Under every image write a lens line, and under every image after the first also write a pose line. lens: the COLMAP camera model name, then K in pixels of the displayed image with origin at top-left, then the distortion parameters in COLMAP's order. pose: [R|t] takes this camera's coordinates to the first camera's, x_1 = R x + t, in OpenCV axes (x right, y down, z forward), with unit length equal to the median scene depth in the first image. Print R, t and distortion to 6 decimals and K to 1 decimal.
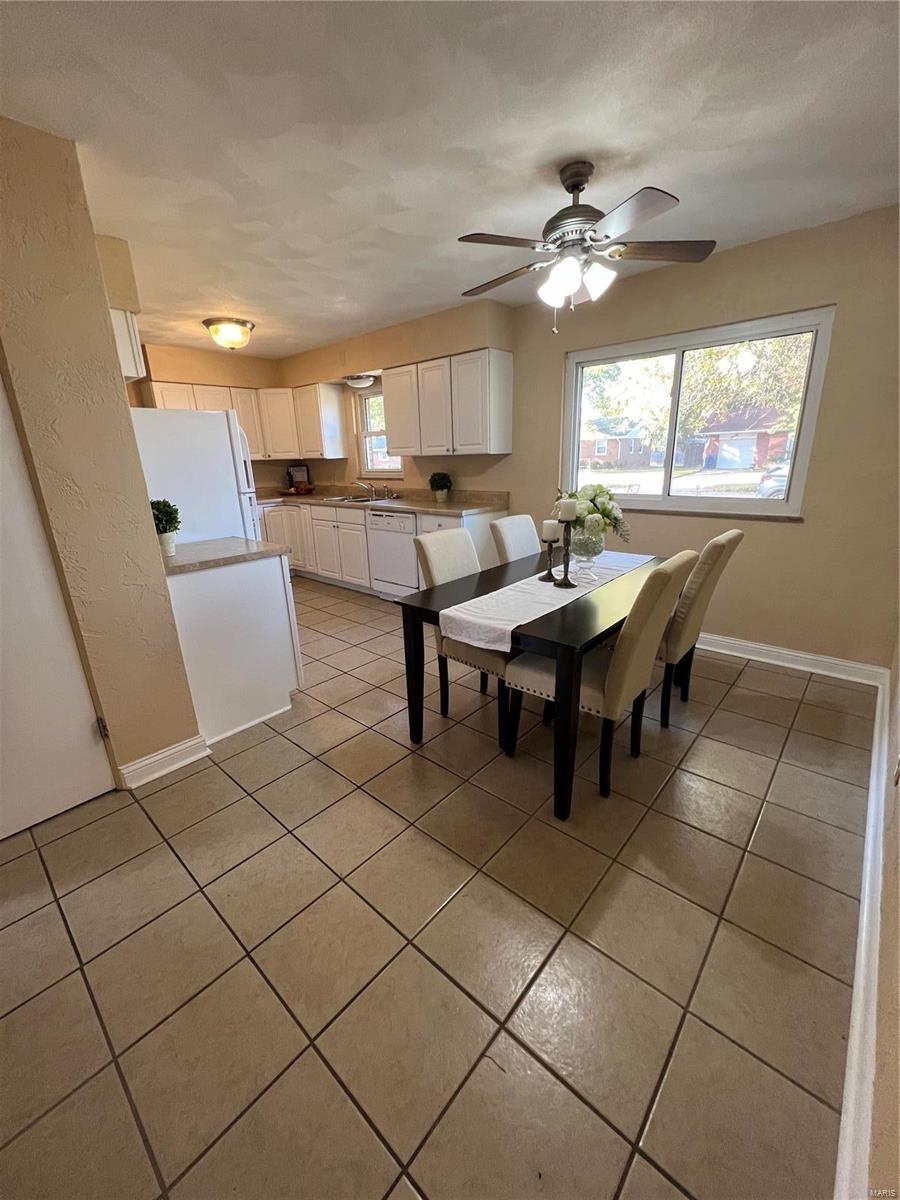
lens RADIAL K [[477.8, 0, 444.8], [0, 477.8, 599.0], [0, 0, 1]] dist [0.000533, 0.000077]
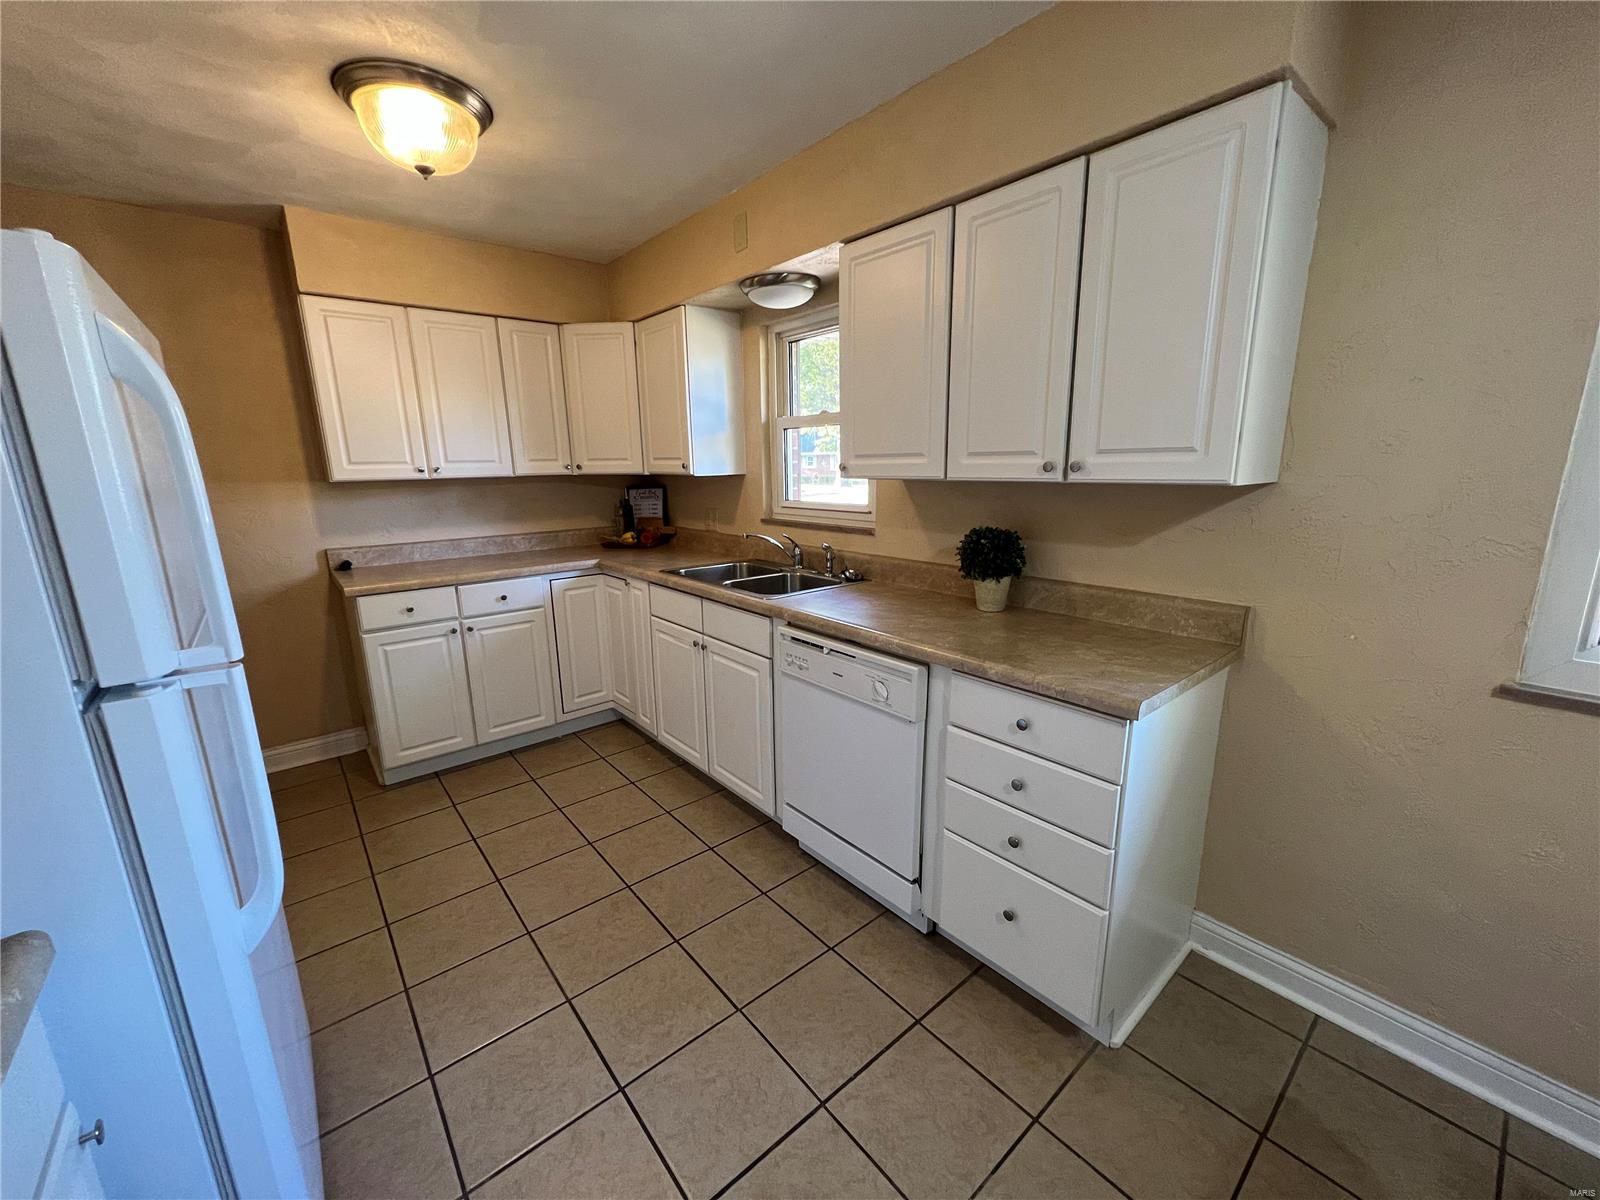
lens RADIAL K [[634.5, 0, 801.3], [0, 634.5, 603.4], [0, 0, 1]] dist [-0.002833, 0.000300]
pose [[0.990824, 0.048491, -0.126157, -0.080161], [-0.057501, 0.995973, -0.068787, -0.157696], [0.122314, 0.075410, 0.989623, 0.492332]]
